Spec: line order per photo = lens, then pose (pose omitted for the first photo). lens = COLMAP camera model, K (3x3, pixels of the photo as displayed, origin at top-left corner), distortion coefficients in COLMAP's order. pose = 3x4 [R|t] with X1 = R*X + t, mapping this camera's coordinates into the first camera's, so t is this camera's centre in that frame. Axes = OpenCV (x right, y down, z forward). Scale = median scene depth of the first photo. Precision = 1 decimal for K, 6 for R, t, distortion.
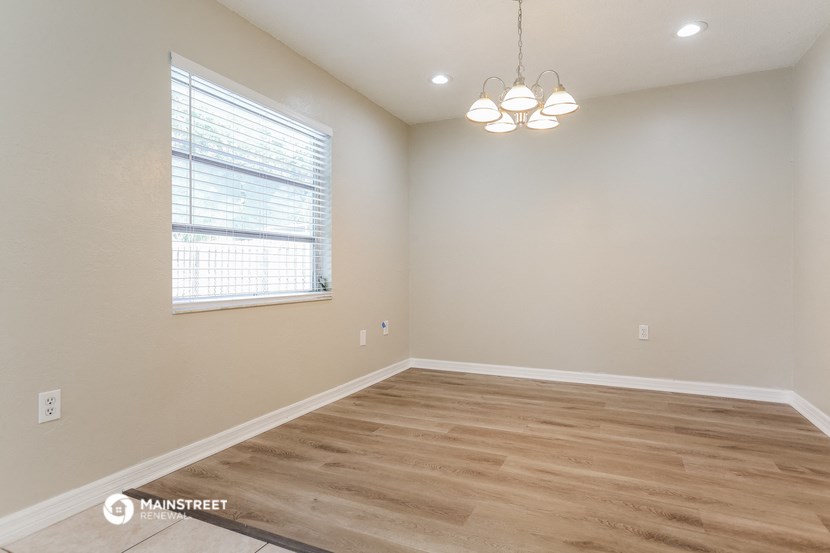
lens RADIAL K [[454.6, 0, 414.5], [0, 454.6, 275.7], [0, 0, 1]] dist [0.002248, 0.002931]
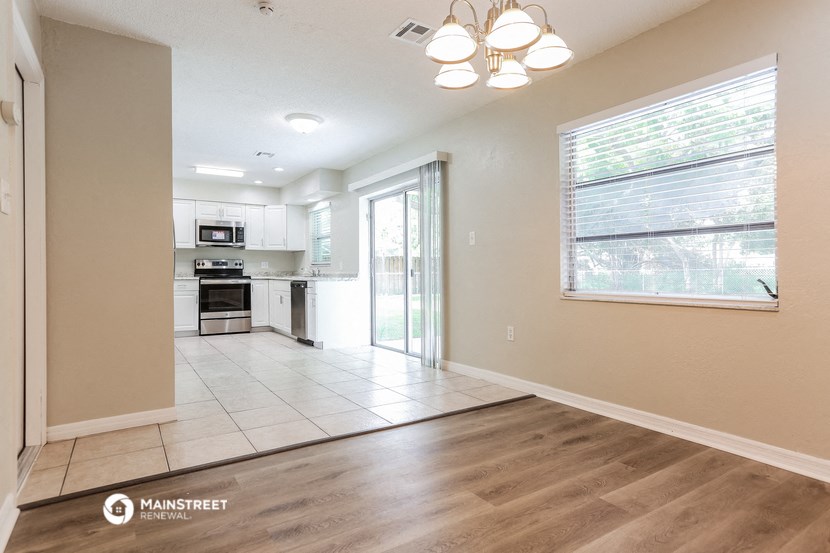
lens RADIAL K [[454.6, 0, 414.1], [0, 454.6, 274.3], [0, 0, 1]] dist [0.002248, 0.002931]
pose [[-0.519585, 0.008835, -0.854373, 0.887688], [-0.000980, 0.999940, 0.010936, -0.011368], [0.854418, 0.006519, -0.519545, 1.205877]]
